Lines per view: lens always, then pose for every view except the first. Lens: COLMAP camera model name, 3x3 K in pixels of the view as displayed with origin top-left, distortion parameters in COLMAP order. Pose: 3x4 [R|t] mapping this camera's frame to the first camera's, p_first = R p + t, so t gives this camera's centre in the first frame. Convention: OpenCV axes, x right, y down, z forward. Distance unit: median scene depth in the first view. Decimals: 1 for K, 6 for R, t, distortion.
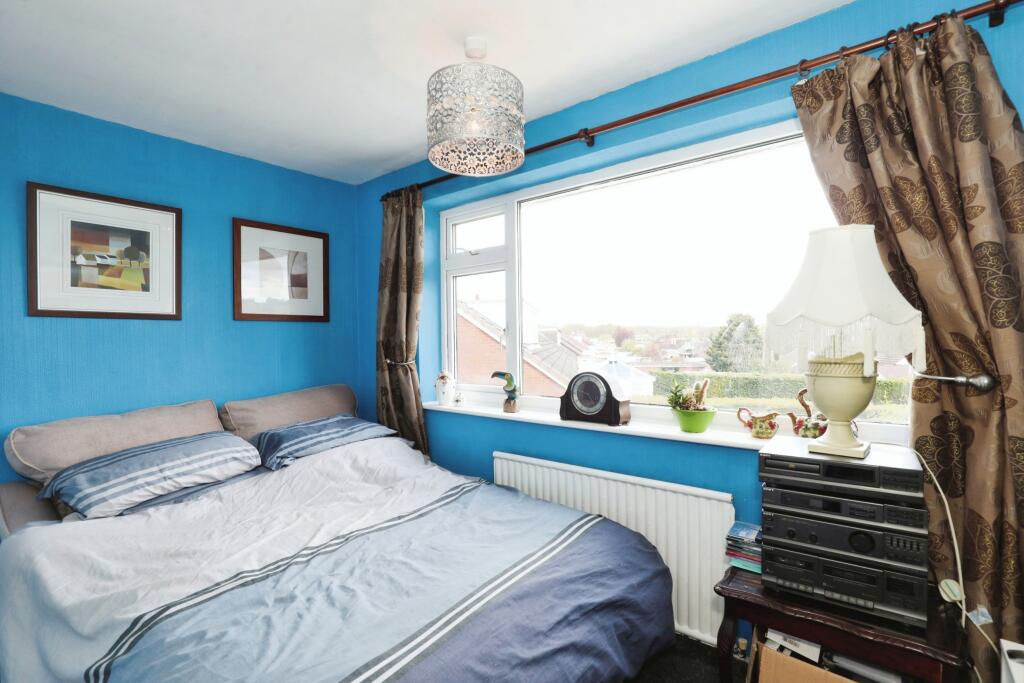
lens RADIAL K [[469.6, 0, 514.4], [0, 469.6, 347.6], [0, 0, 1]] dist [-0.037352, 0.002536]
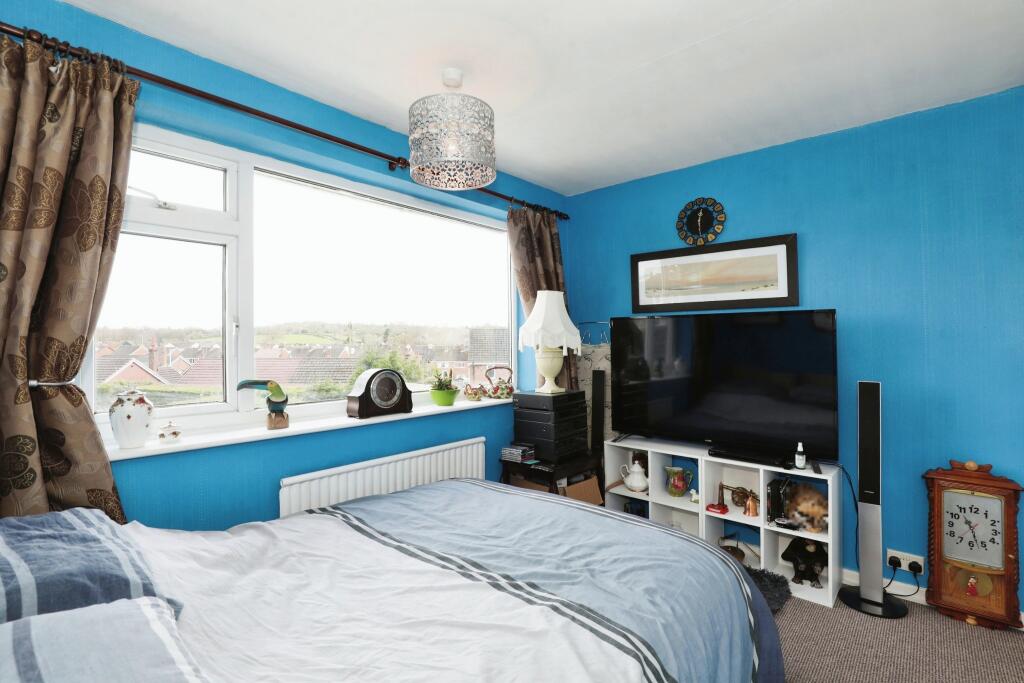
lens RADIAL K [[469.6, 0, 513.6], [0, 469.6, 336.3], [0, 0, 1]] dist [-0.037352, 0.002536]
pose [[0.054102, 0.011595, 0.998468, -0.889971], [0.005512, 0.999914, -0.011910, -0.012634], [-0.998520, 0.006148, 0.054034, 0.604180]]
